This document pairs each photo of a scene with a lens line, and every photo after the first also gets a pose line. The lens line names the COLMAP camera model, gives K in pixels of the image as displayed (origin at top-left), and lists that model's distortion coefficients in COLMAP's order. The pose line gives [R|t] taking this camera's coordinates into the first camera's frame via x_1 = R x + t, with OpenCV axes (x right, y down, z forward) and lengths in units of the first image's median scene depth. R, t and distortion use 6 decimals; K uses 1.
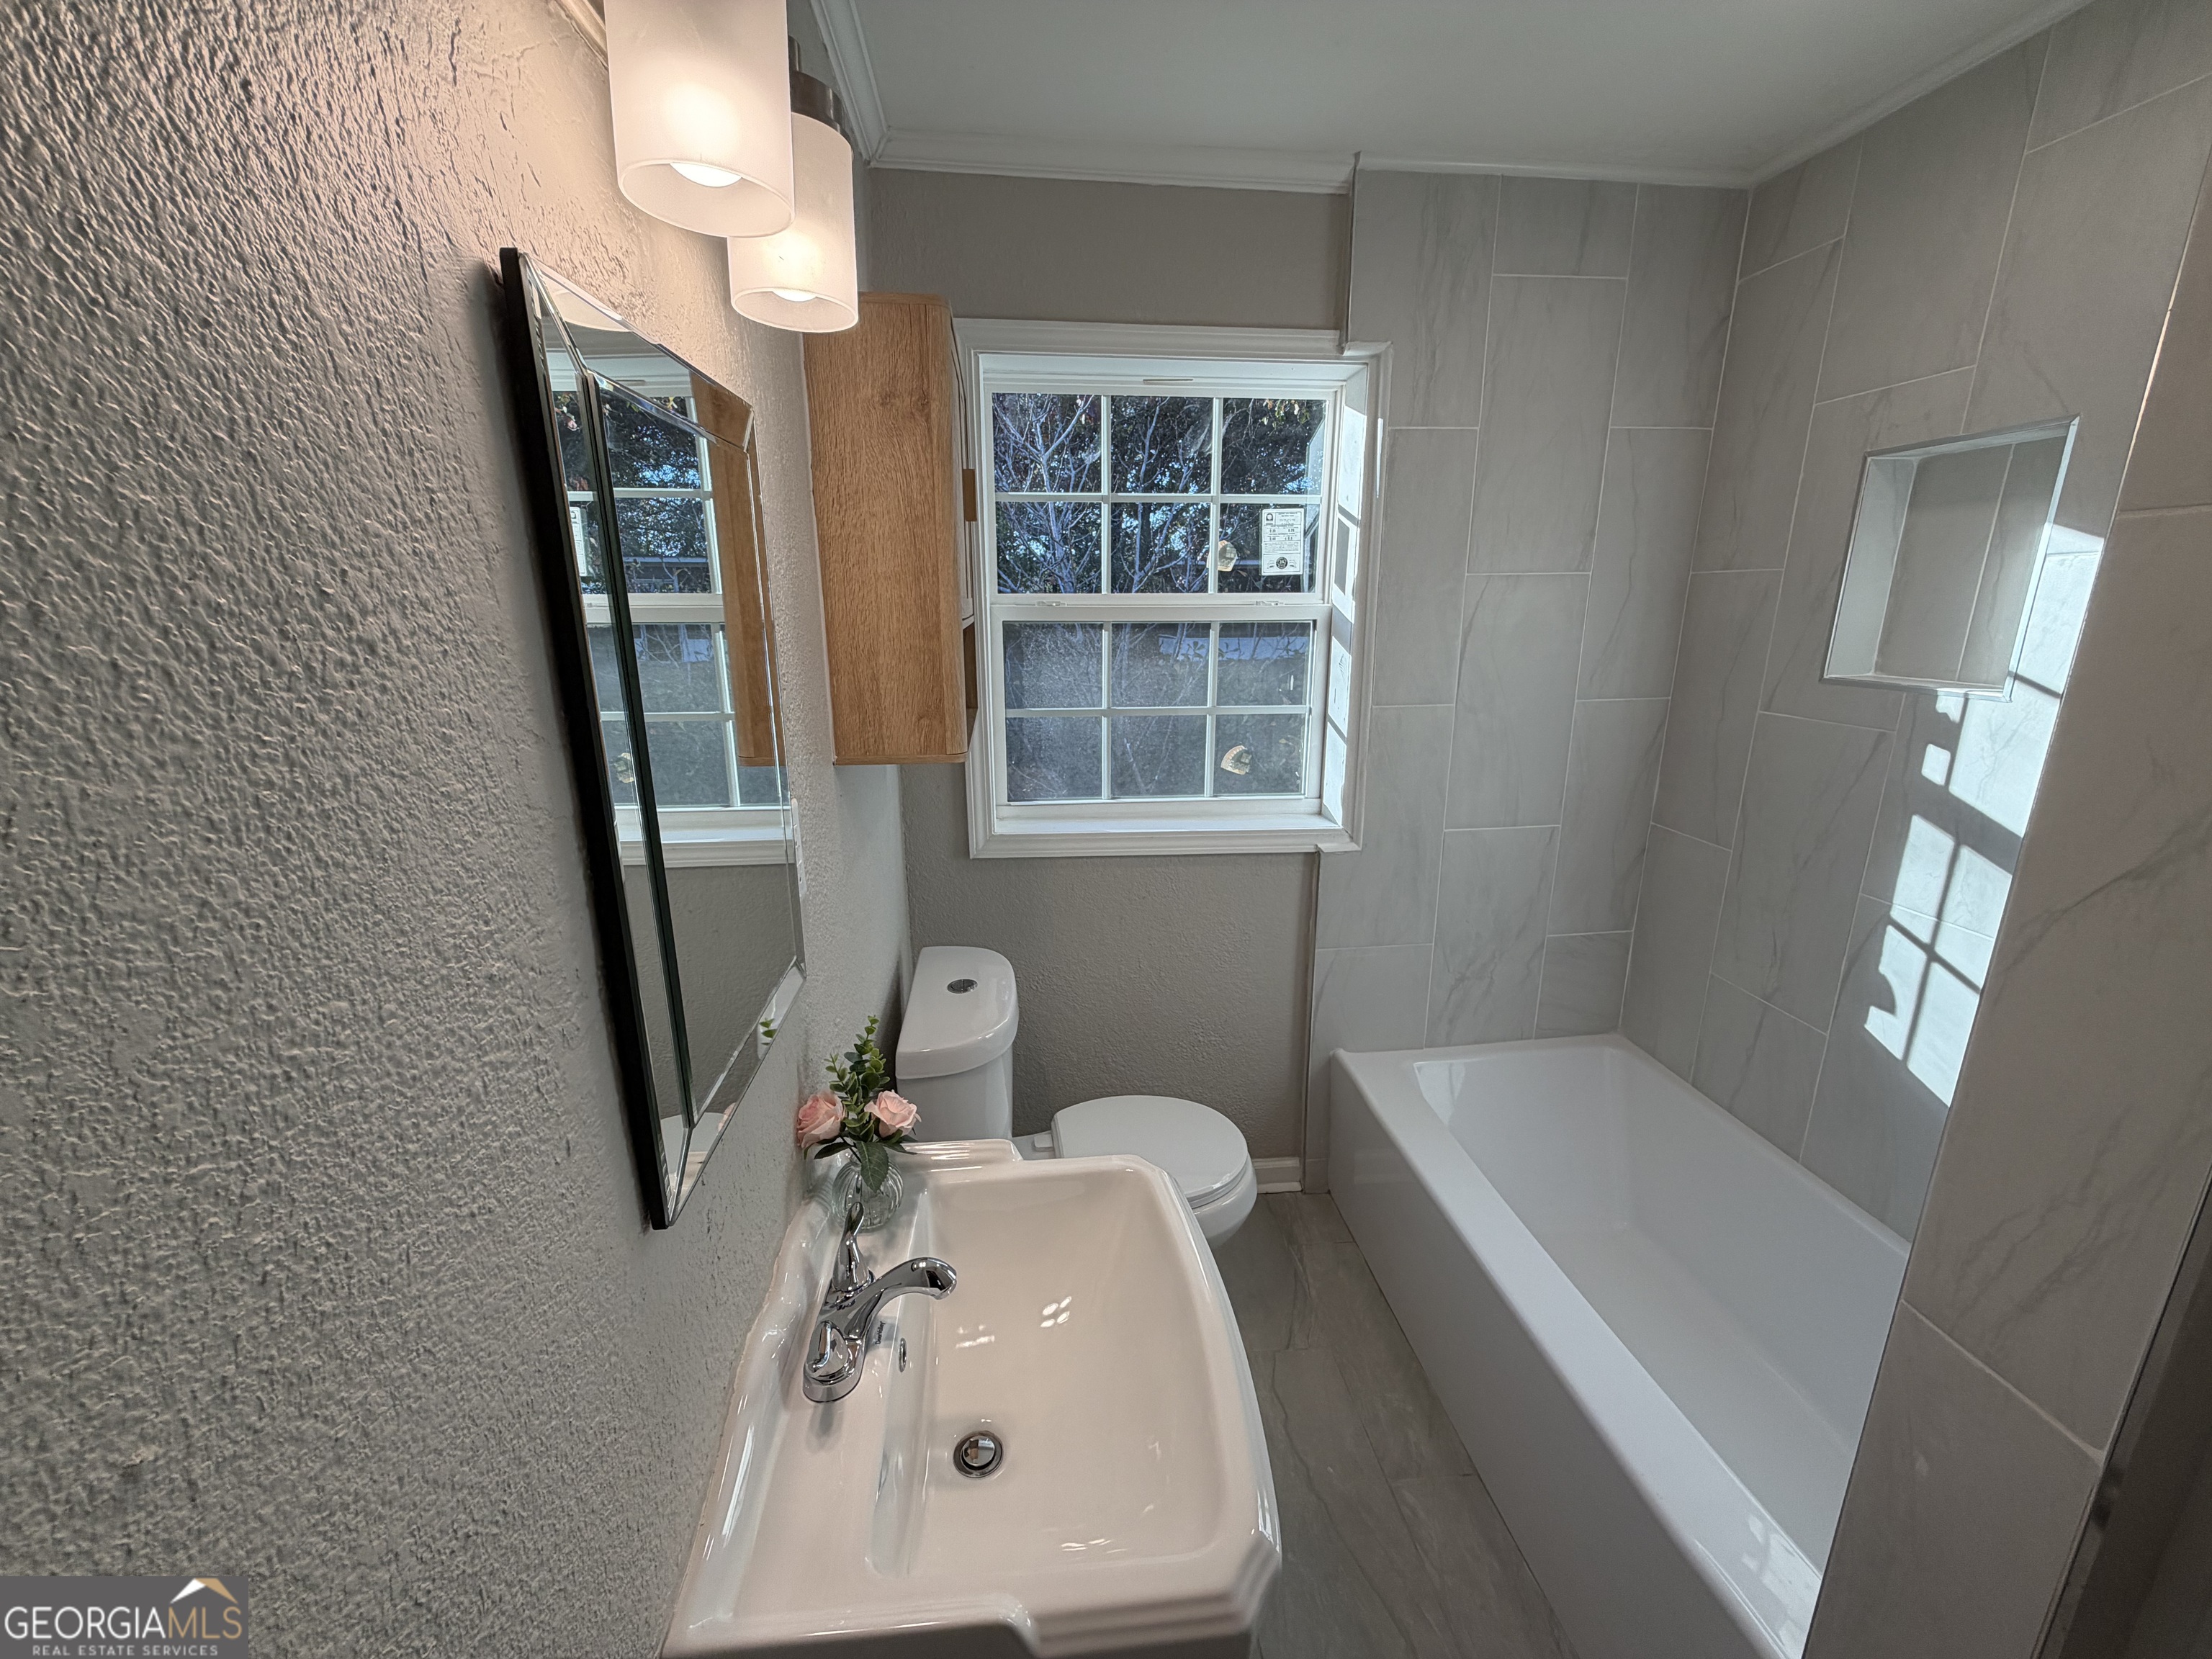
lens RADIAL K [[886.0, 0, 1102.3], [0, 886.0, 836.2], [0, 0, 1]] dist [0.003664, -0.001099]
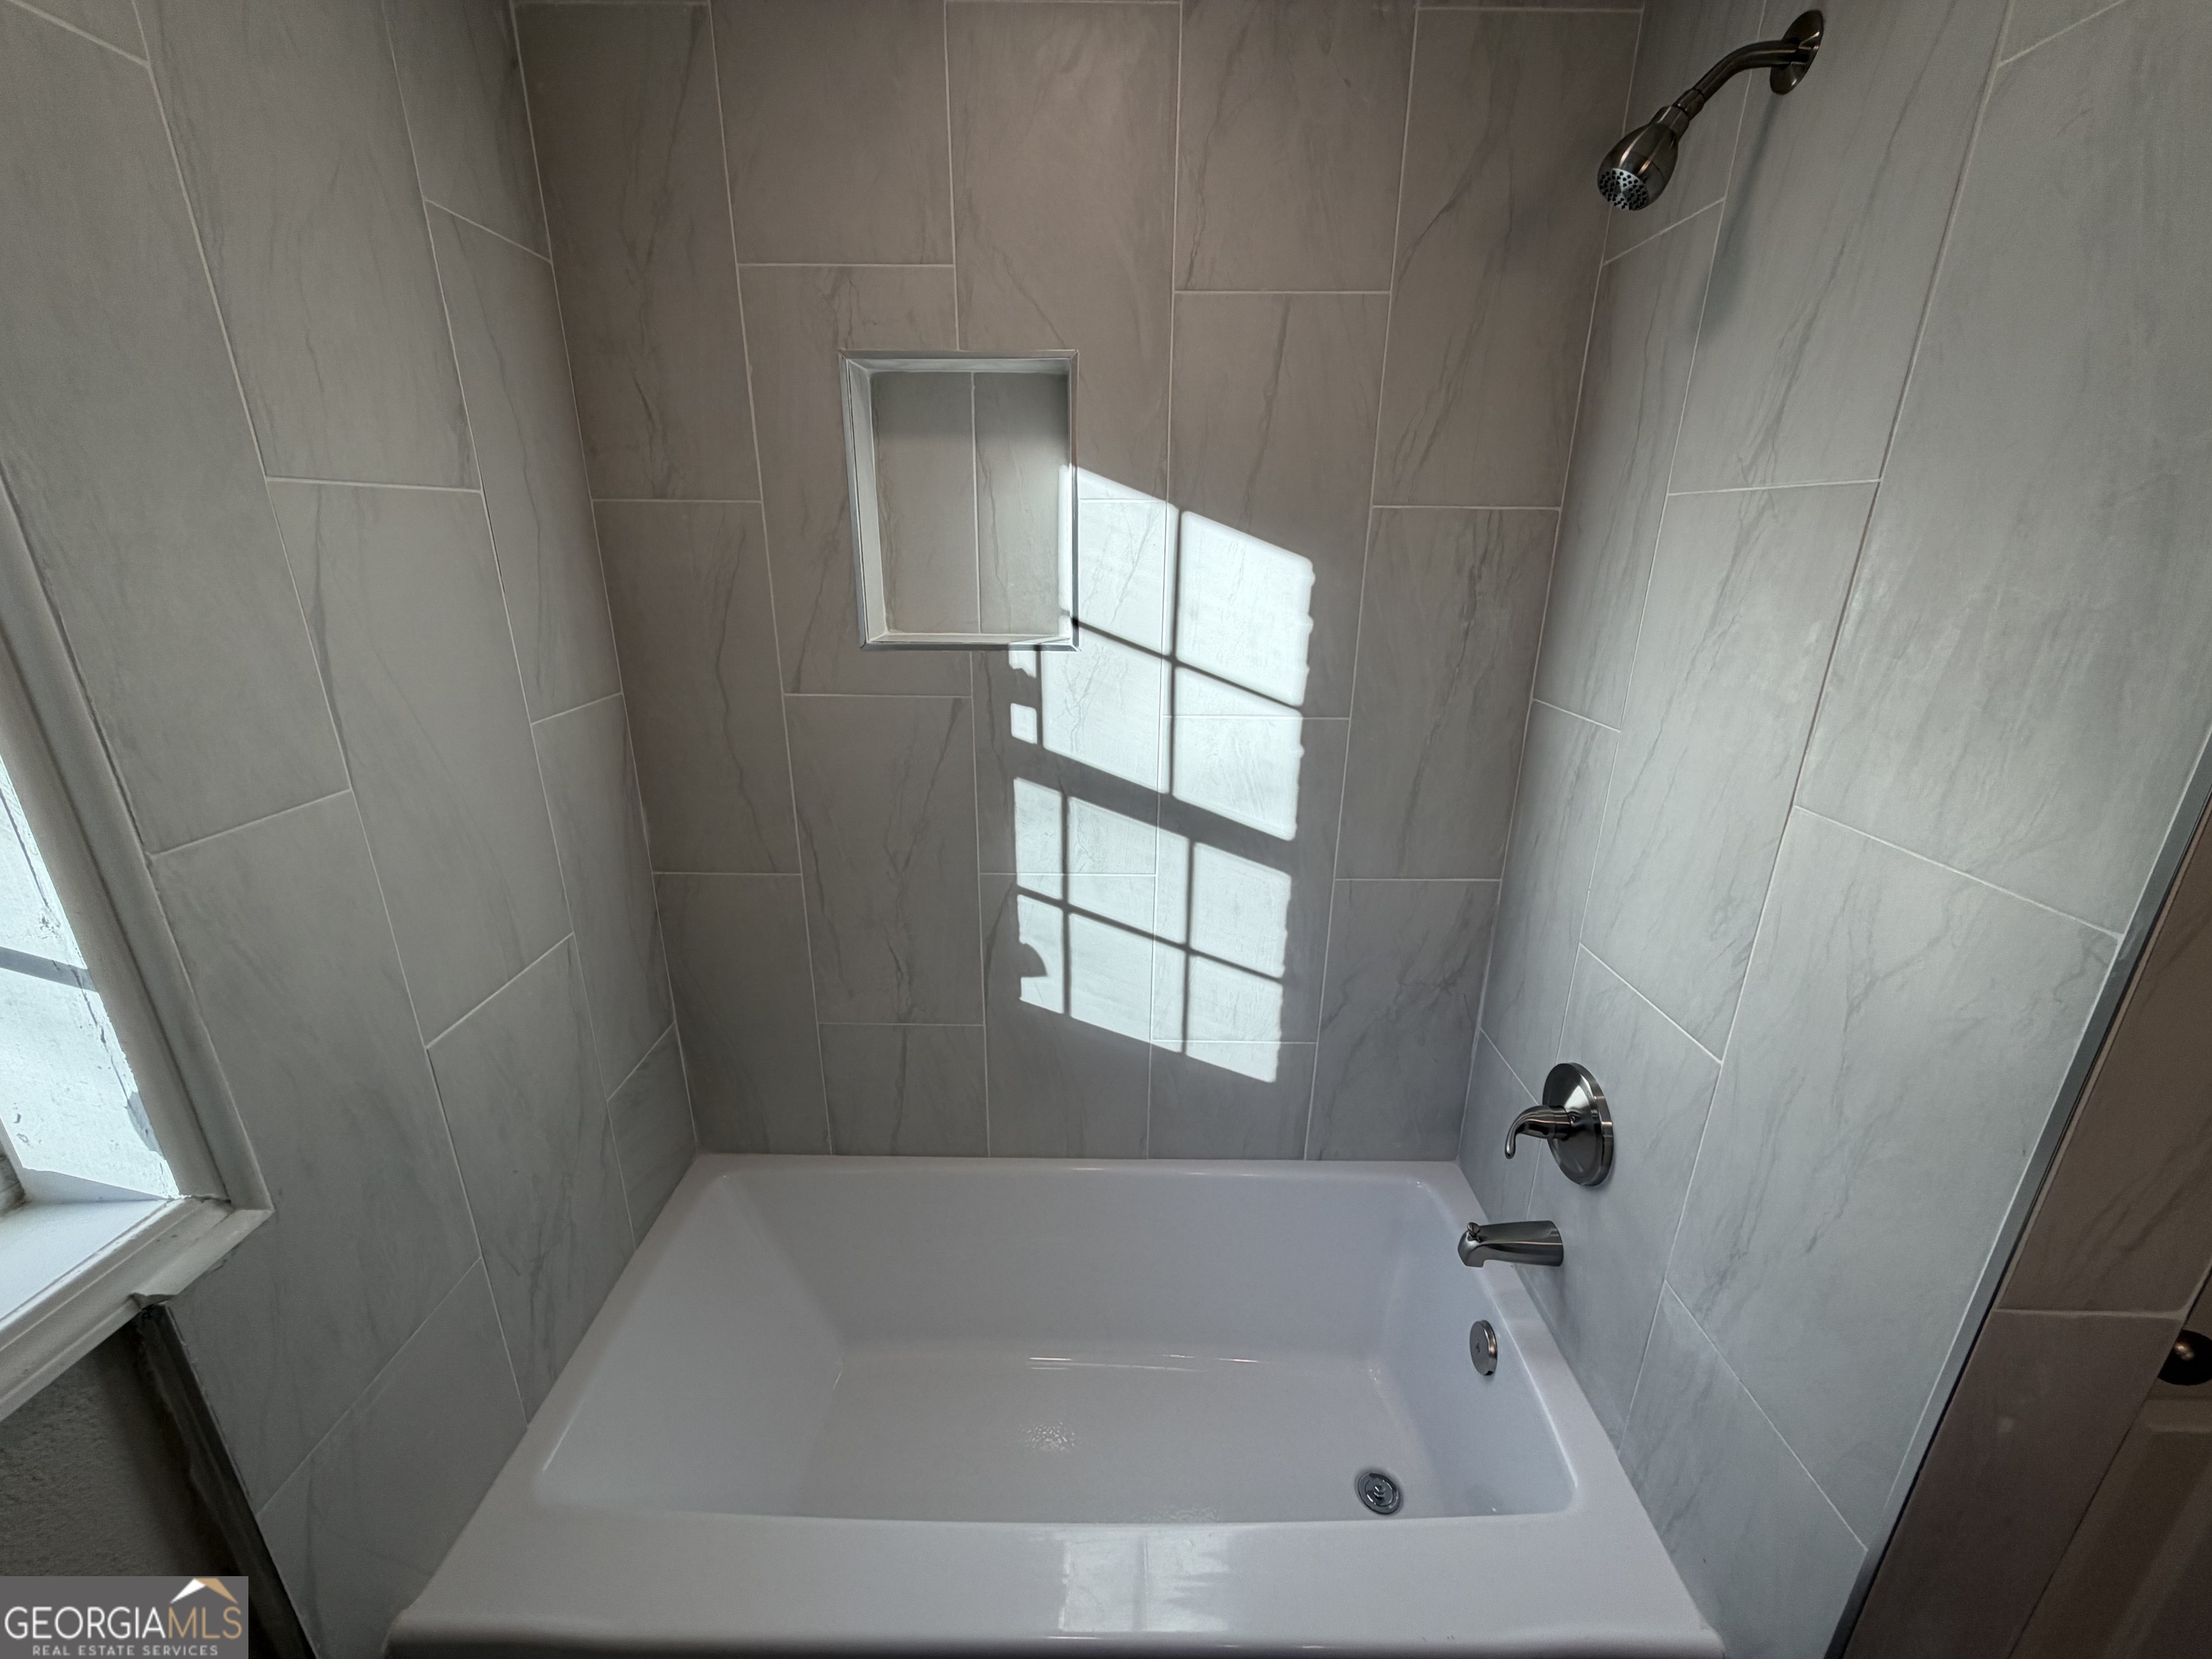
lens RADIAL K [[886.0, 0, 1110.1], [0, 886.0, 827.1], [0, 0, 1]] dist [0.003664, -0.001099]
pose [[0.106595, -0.308164, 0.945342, 0.029071], [0.250788, 0.928353, 0.274348, -0.204848], [-0.962155, 0.207836, 0.176242, 0.741315]]
